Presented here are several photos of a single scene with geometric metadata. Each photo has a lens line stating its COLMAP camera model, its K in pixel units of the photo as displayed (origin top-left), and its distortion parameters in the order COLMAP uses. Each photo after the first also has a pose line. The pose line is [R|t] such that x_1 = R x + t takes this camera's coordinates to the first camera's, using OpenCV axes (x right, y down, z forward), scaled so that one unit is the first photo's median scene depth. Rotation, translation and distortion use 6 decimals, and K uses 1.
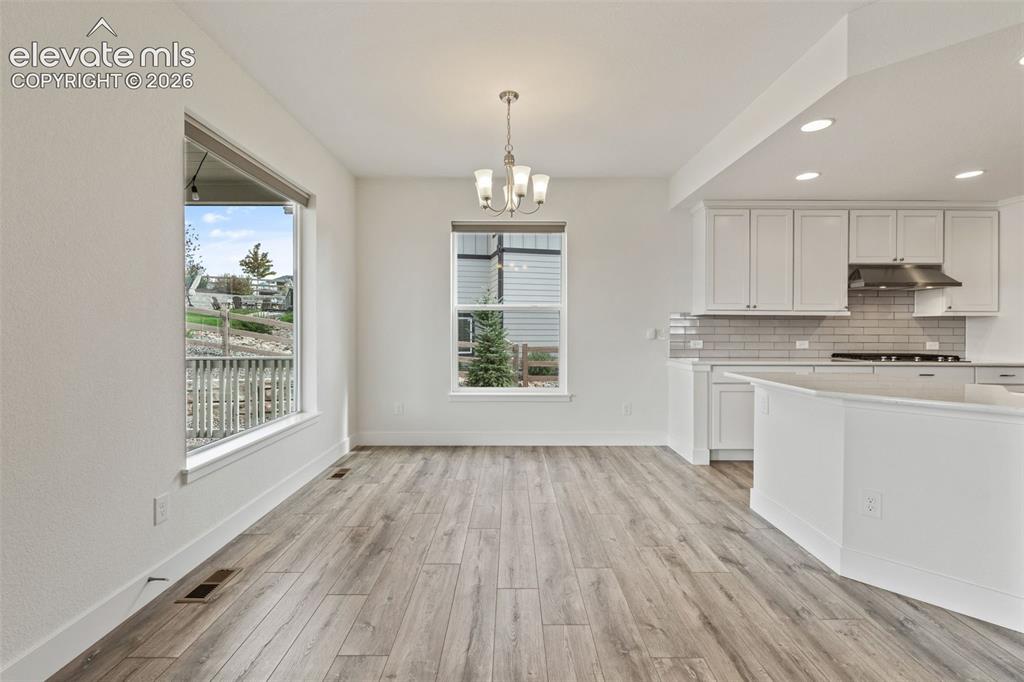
lens RADIAL K [[452.1, 0, 511.1], [0, 452.1, 331.8], [0, 0, 1]] dist [-0.008827, 0.002411]
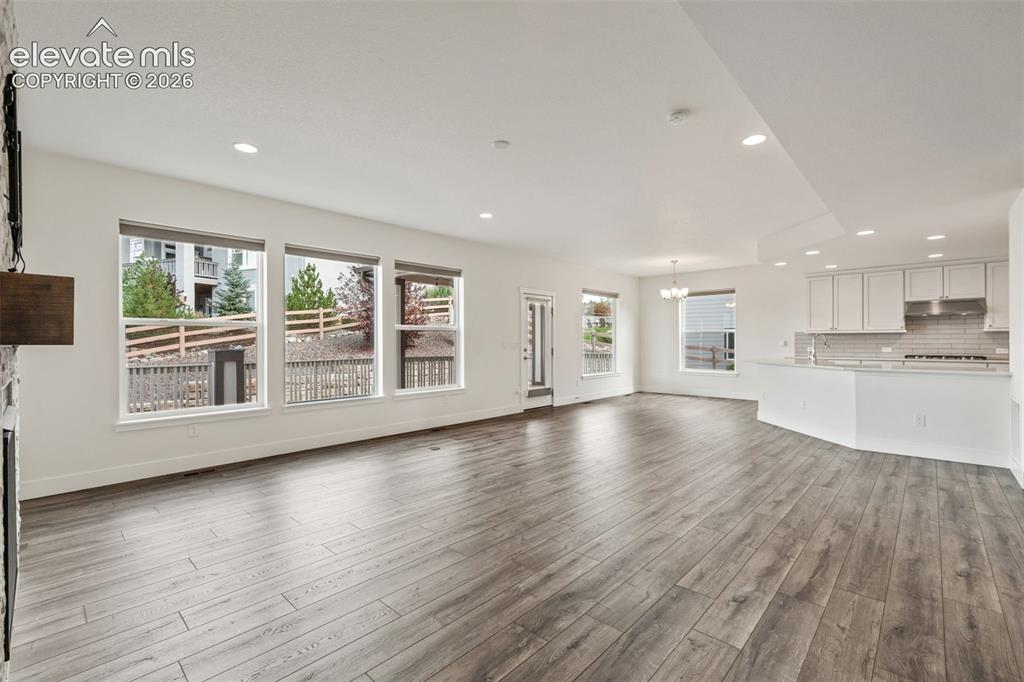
lens RADIAL K [[452.1, 0, 507.1], [0, 452.1, 333.8], [0, 0, 1]] dist [-0.008827, 0.002411]
pose [[0.724689, -0.017166, -0.688862, 0.774657], [0.003615, 0.999771, -0.021111, -0.000067], [0.689067, 0.012809, 0.724585, -1.175743]]
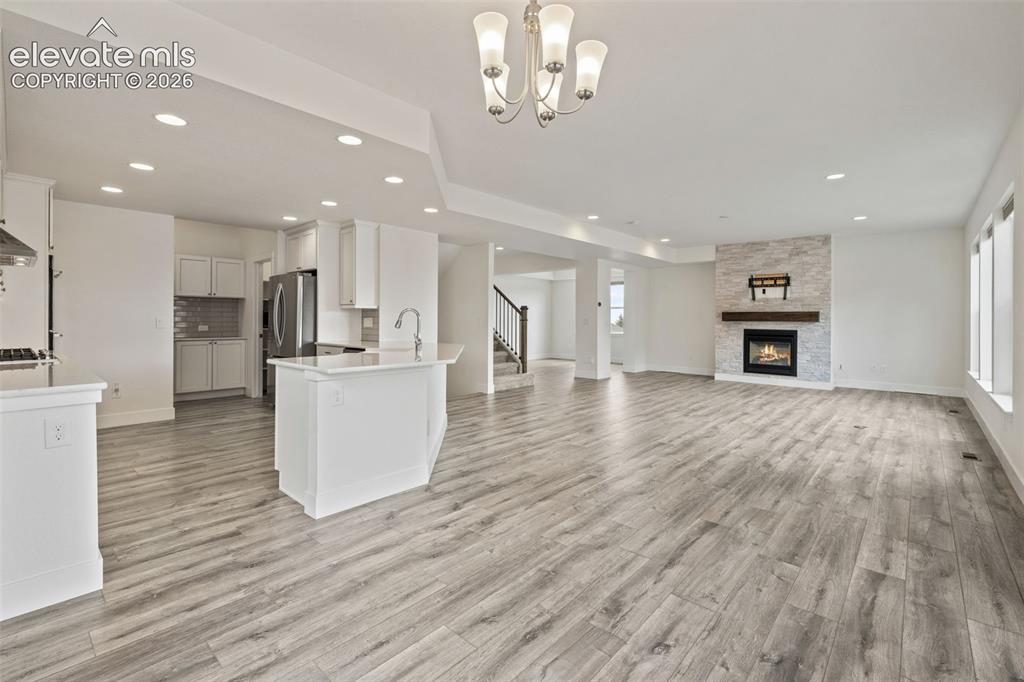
lens RADIAL K [[452.1, 0, 507.3], [0, 452.1, 316.6], [0, 0, 1]] dist [-0.008827, 0.002411]
pose [[-0.737009, -0.002764, 0.675877, -0.853249], [-0.003551, 0.999994, 0.000217, -0.030082], [-0.675874, -0.002240, -0.737014, 3.407262]]
